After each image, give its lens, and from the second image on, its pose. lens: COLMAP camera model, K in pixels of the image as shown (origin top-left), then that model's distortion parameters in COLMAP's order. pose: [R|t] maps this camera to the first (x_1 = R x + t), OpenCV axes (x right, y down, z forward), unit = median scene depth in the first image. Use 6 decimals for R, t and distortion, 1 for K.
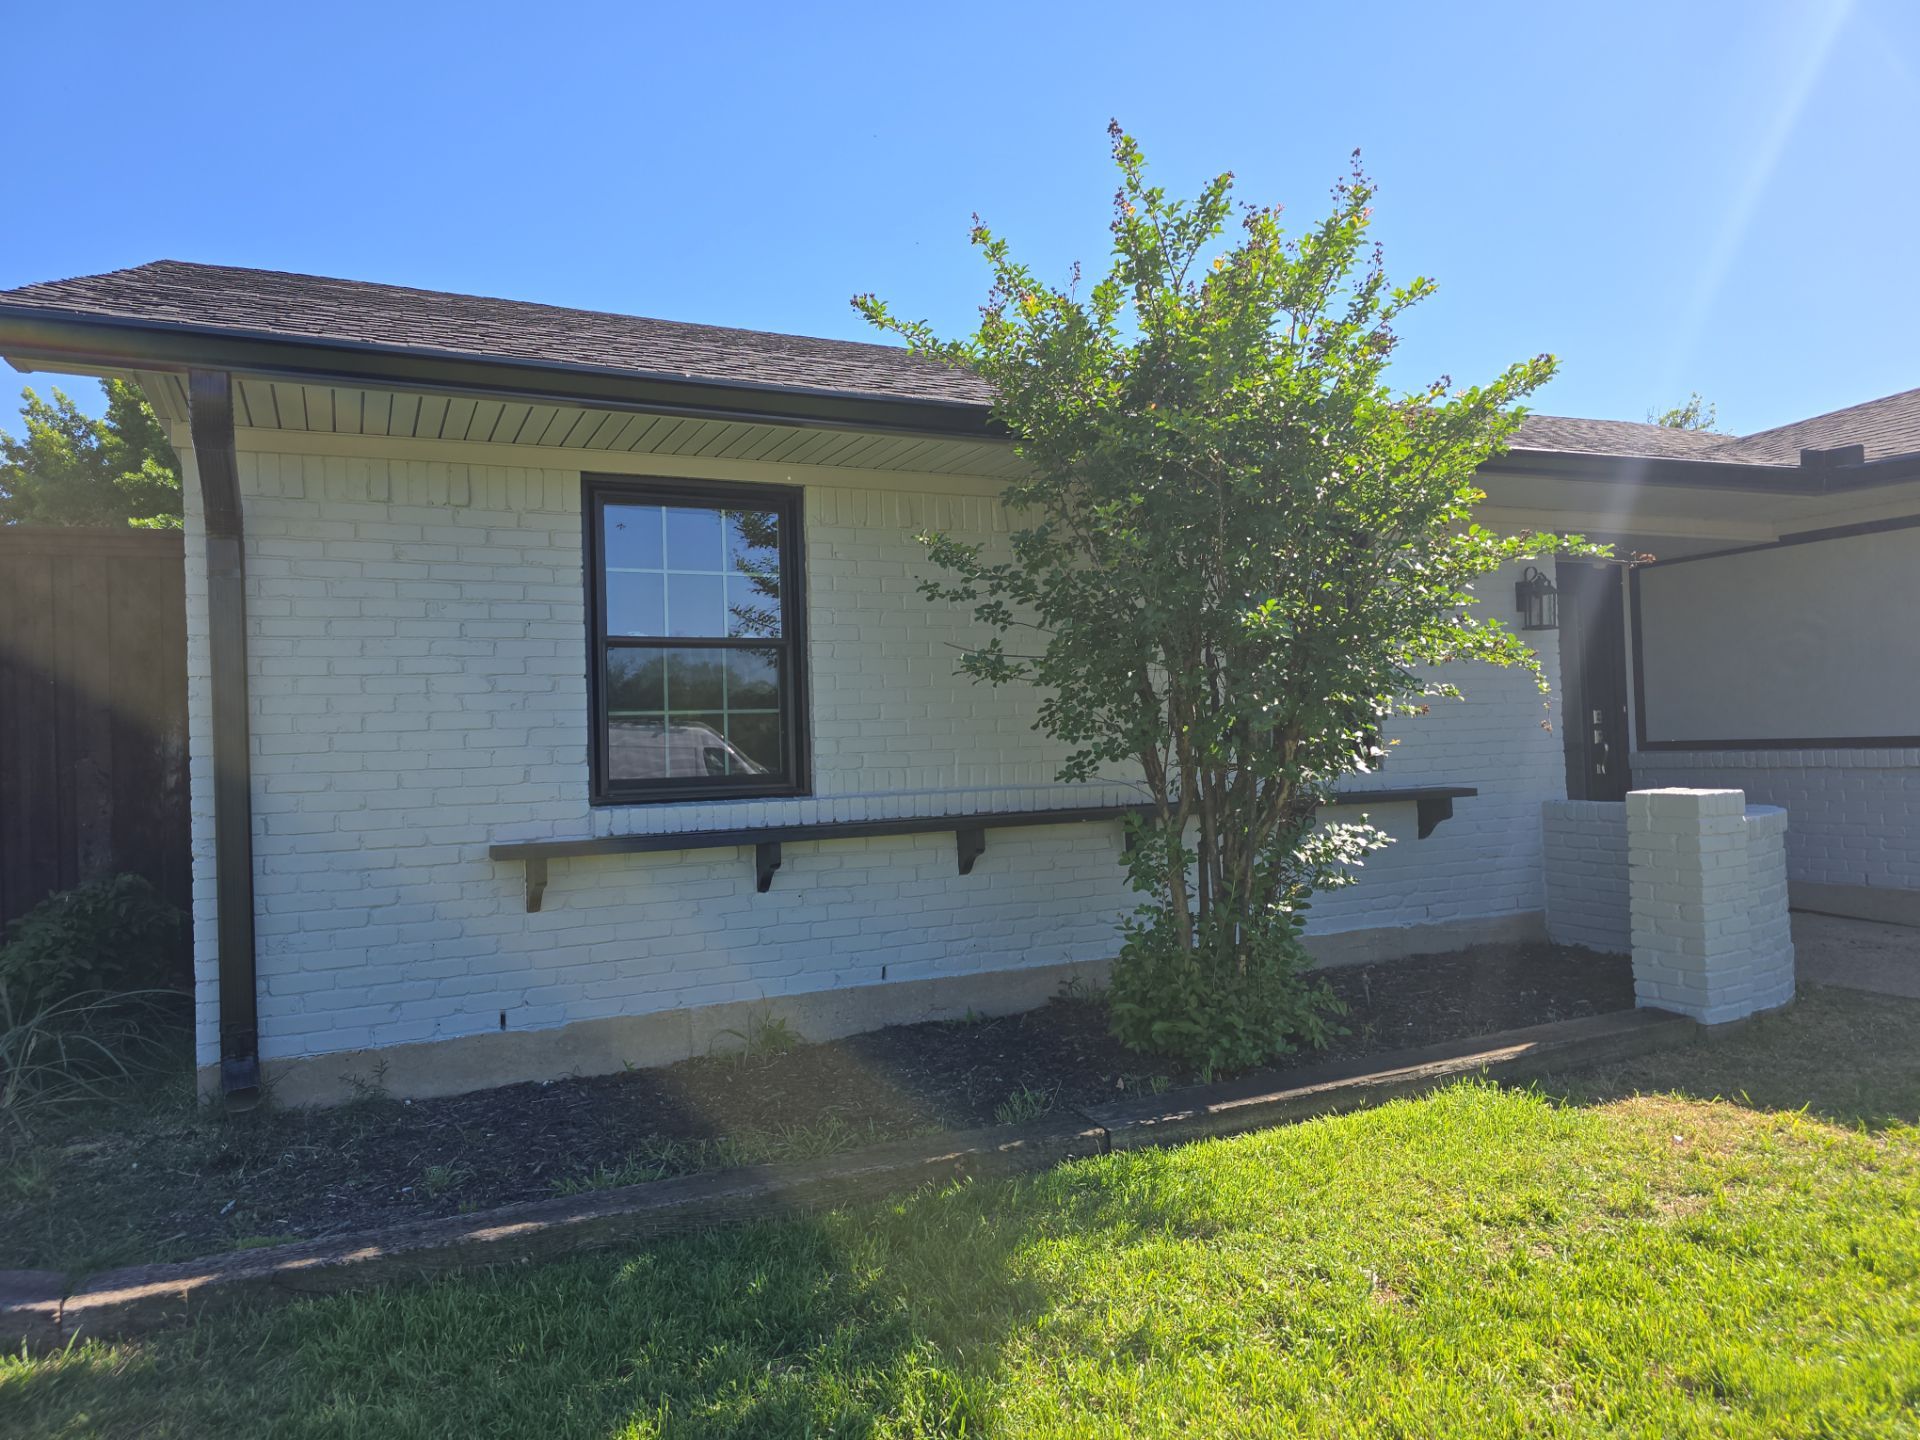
lens RADIAL K [[1300.2, 0, 972.7], [0, 1300.2, 722.0], [0, 0, 1]] dist [0.078866, -0.075524]
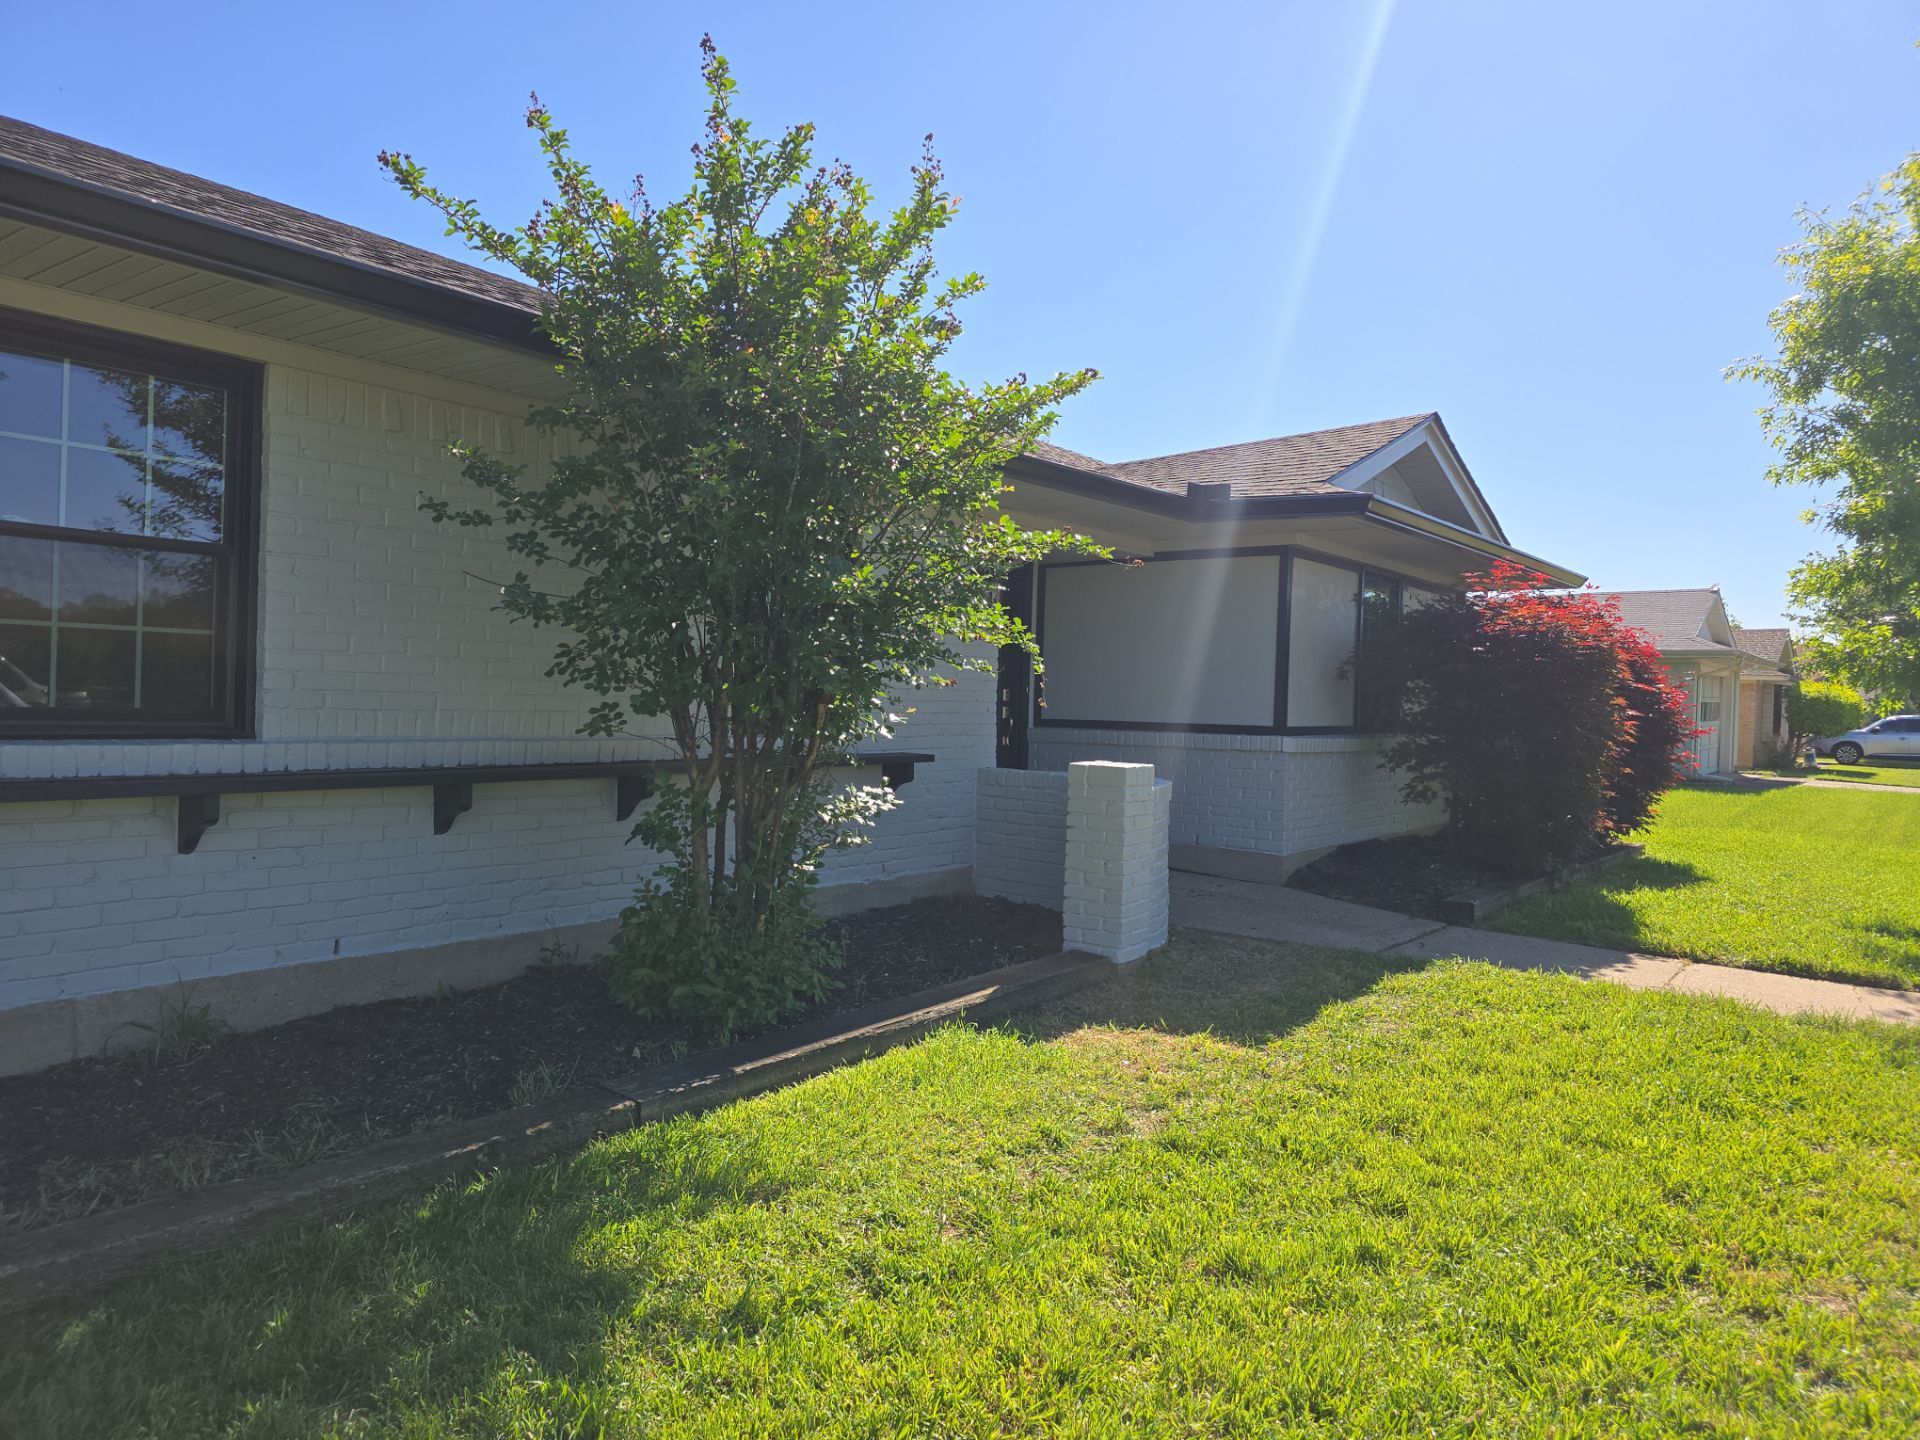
lens RADIAL K [[1300.2, 0, 972.7], [0, 1300.2, 722.0], [0, 0, 1]] dist [0.078866, -0.075524]
pose [[0.889253, 0.047467, 0.454946, -0.122897], [-0.062224, 0.997909, 0.017509, 0.003700], [-0.453163, -0.043878, 0.890347, 0.049187]]
